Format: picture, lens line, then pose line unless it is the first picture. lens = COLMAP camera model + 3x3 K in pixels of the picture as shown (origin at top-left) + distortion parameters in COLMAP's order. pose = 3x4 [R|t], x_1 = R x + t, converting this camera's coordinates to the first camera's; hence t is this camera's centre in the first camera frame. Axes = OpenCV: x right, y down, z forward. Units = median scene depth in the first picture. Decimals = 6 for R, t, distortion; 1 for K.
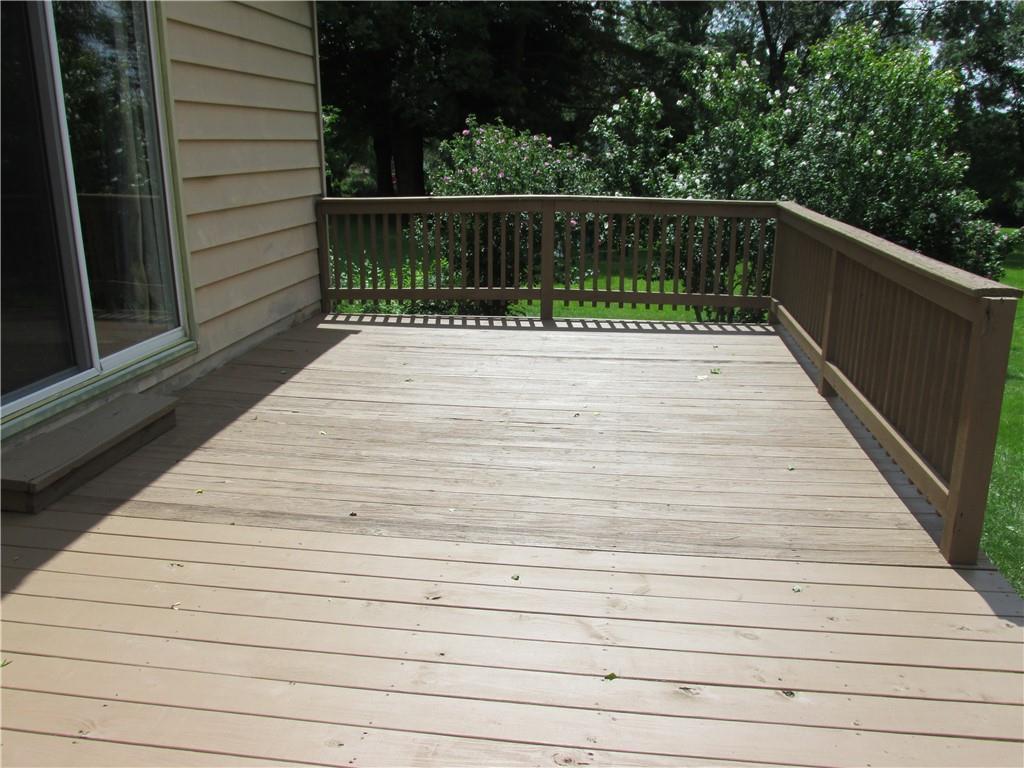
lens RADIAL K [[830.2, 0, 512.0], [0, 830.2, 384.0], [0, 0, 1]] dist [-0.032269, -0.007984]
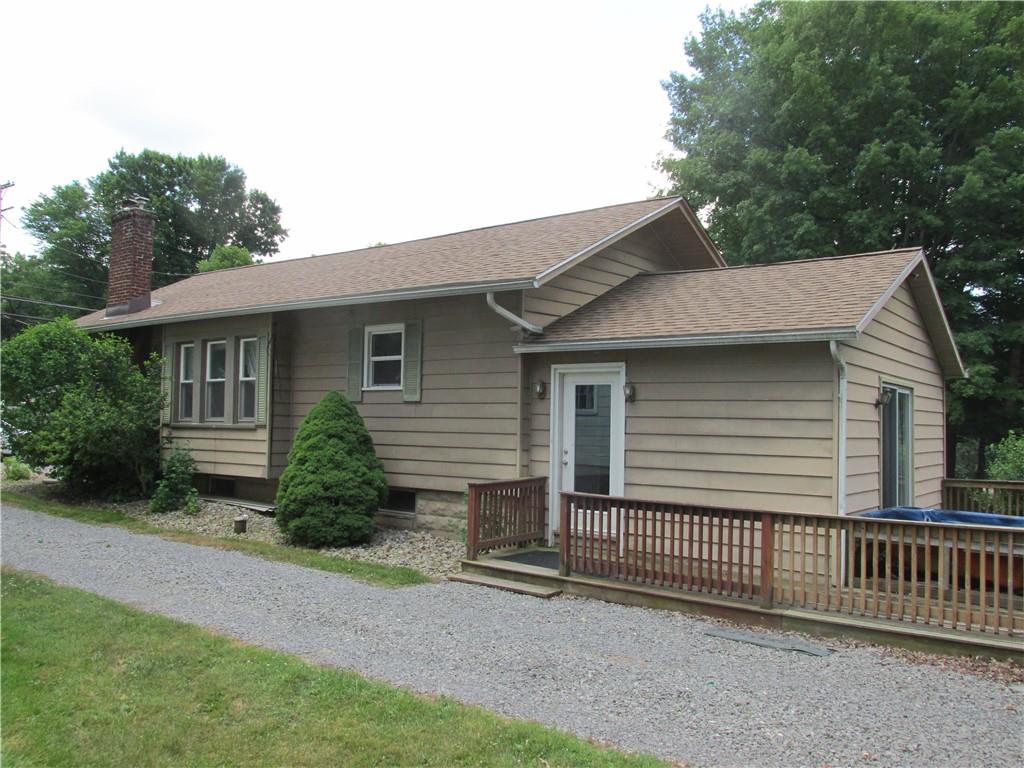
lens RADIAL K [[852.4, 0, 512.0], [0, 852.4, 384.0], [0, 0, 1]] dist [0.007553, 0.001745]
pose [[0.873575, -0.008201, -0.486620, -0.086070], [-0.150579, 0.946244, -0.286265, 0.195999], [0.462809, 0.323348, 0.825381, -0.806064]]
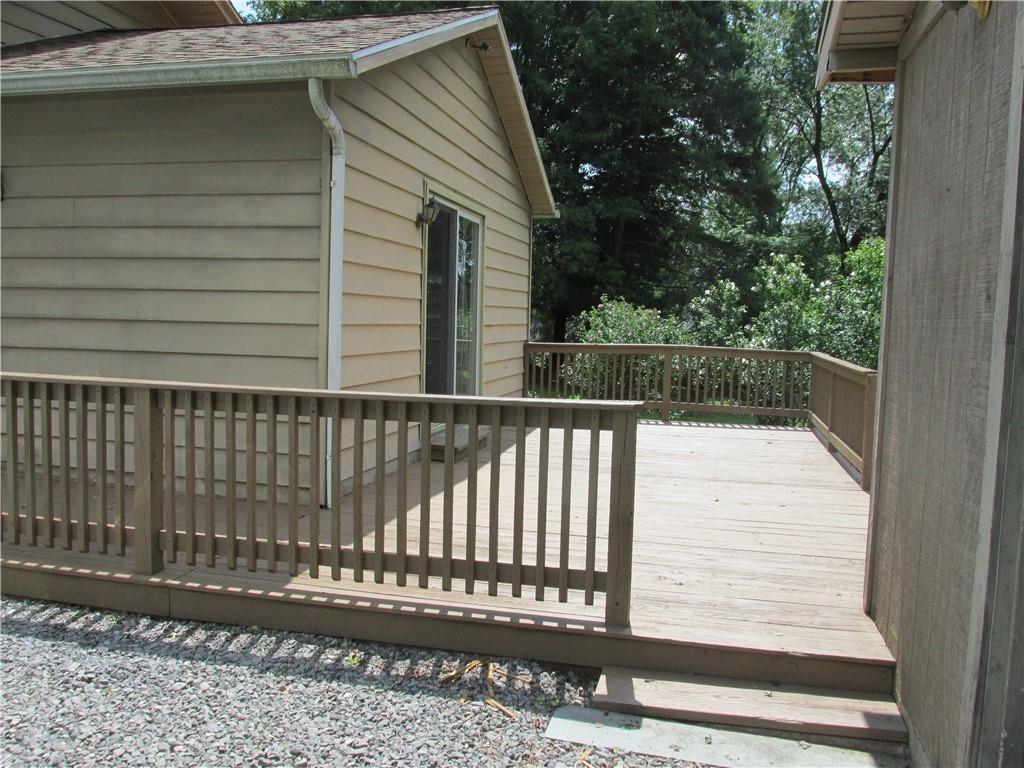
lens RADIAL K [[822.9, 0, 512.0], [0, 822.9, 384.0], [0, 0, 1]] dist [-0.071302, -0.000322]
pose [[0.994533, 0.030874, -0.099757, -0.060377], [-0.050113, 0.979213, -0.196547, 0.111619], [0.091615, 0.200472, 0.975406, -0.362355]]
